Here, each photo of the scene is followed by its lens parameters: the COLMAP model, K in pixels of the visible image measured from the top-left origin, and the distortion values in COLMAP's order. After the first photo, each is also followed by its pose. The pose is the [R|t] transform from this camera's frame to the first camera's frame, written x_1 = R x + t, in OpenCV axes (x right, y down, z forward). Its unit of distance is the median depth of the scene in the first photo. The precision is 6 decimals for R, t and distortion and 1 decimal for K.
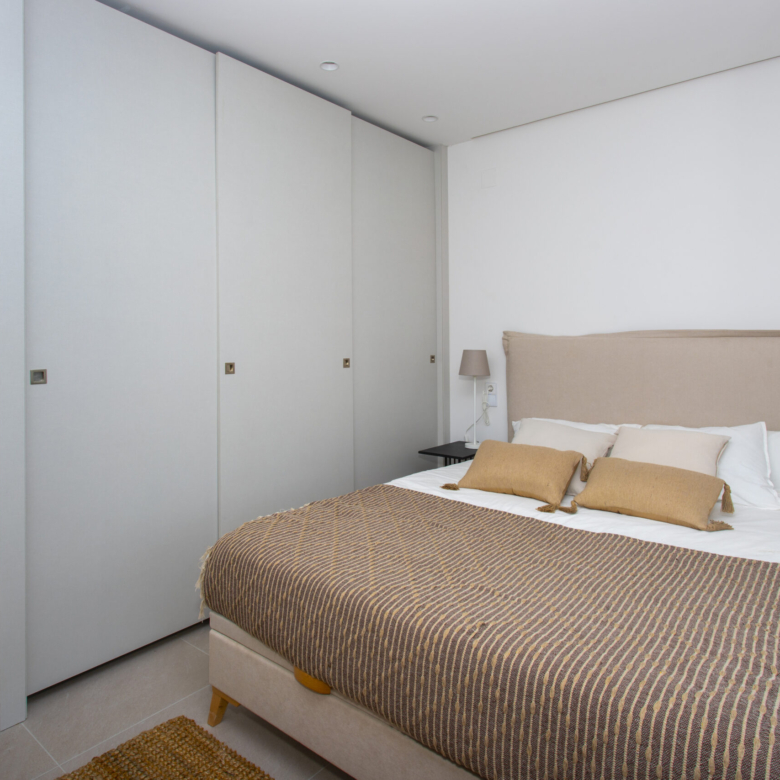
lens RADIAL K [[573.1, 0, 390.0], [0, 573.1, 390.0], [0, 0, 1]] dist [-0.004597, 0.002110]
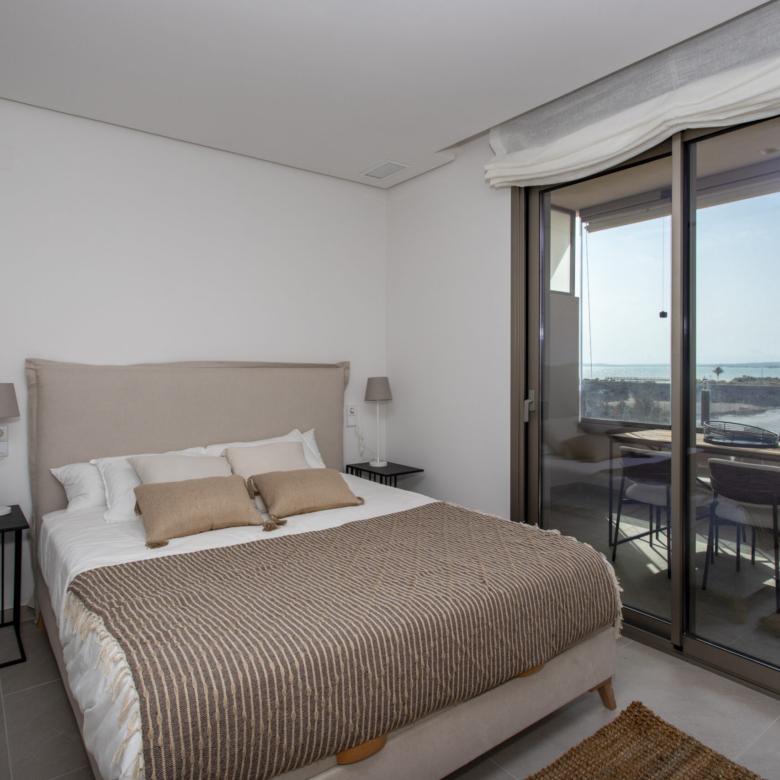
lens RADIAL K [[573.1, 0, 390.0], [0, 573.1, 390.0], [0, 0, 1]] dist [-0.004597, 0.002110]
pose [[0.243725, -0.032742, 0.969292, -0.641141], [0.083906, 0.996395, 0.012560, -0.038824], [-0.966208, 0.078268, 0.245593, 0.462003]]
